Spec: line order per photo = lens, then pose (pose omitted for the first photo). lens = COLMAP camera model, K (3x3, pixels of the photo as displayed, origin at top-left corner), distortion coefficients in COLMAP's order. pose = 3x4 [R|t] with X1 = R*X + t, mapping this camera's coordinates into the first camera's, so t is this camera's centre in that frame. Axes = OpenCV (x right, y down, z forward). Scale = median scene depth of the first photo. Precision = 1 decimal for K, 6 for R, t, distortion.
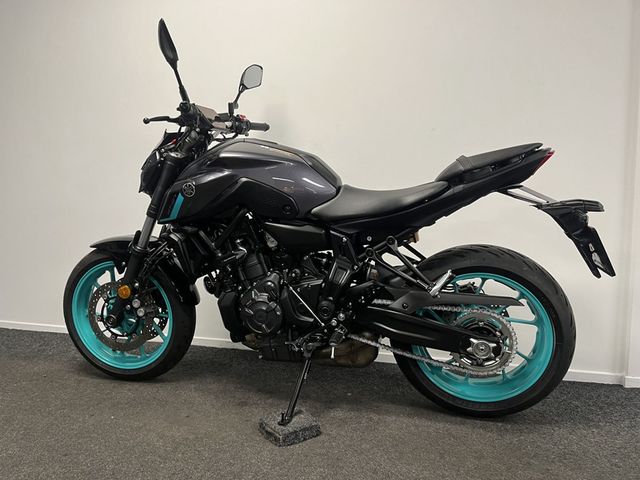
lens RADIAL K [[477.6, 0, 320.1], [0, 477.6, 241.8], [0, 0, 1]] dist [0.016620, -0.014546]
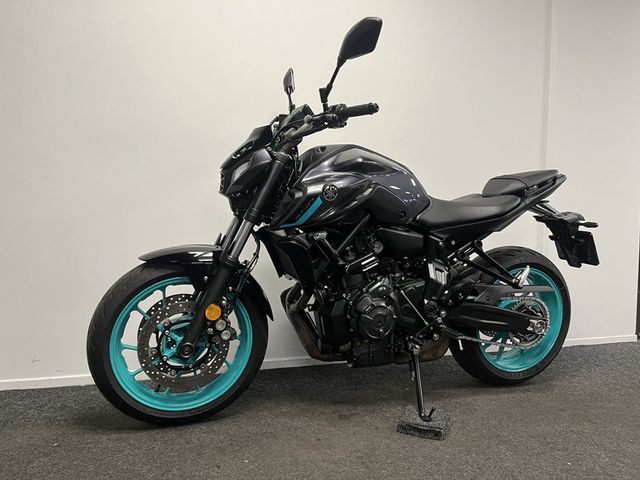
lens RADIAL K [[477.6, 0, 323.0], [0, 477.6, 237.7], [0, 0, 1]] dist [0.016620, -0.014546]
pose [[0.835142, -0.007676, 0.549981, -0.774597], [0.030097, 0.999042, -0.031759, 0.007877], [-0.549211, 0.043076, 0.834573, 0.216084]]
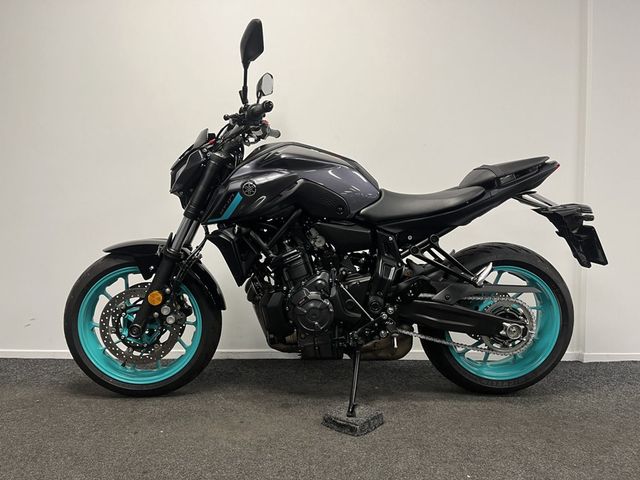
lens RADIAL K [[477.6, 0, 321.8], [0, 477.6, 238.3], [0, 0, 1]] dist [0.016620, -0.014546]
pose [[0.960611, -0.004364, 0.277862, -0.390326], [0.018559, 0.998652, -0.048476, 0.043033], [-0.277276, 0.051724, 0.959397, 0.006003]]
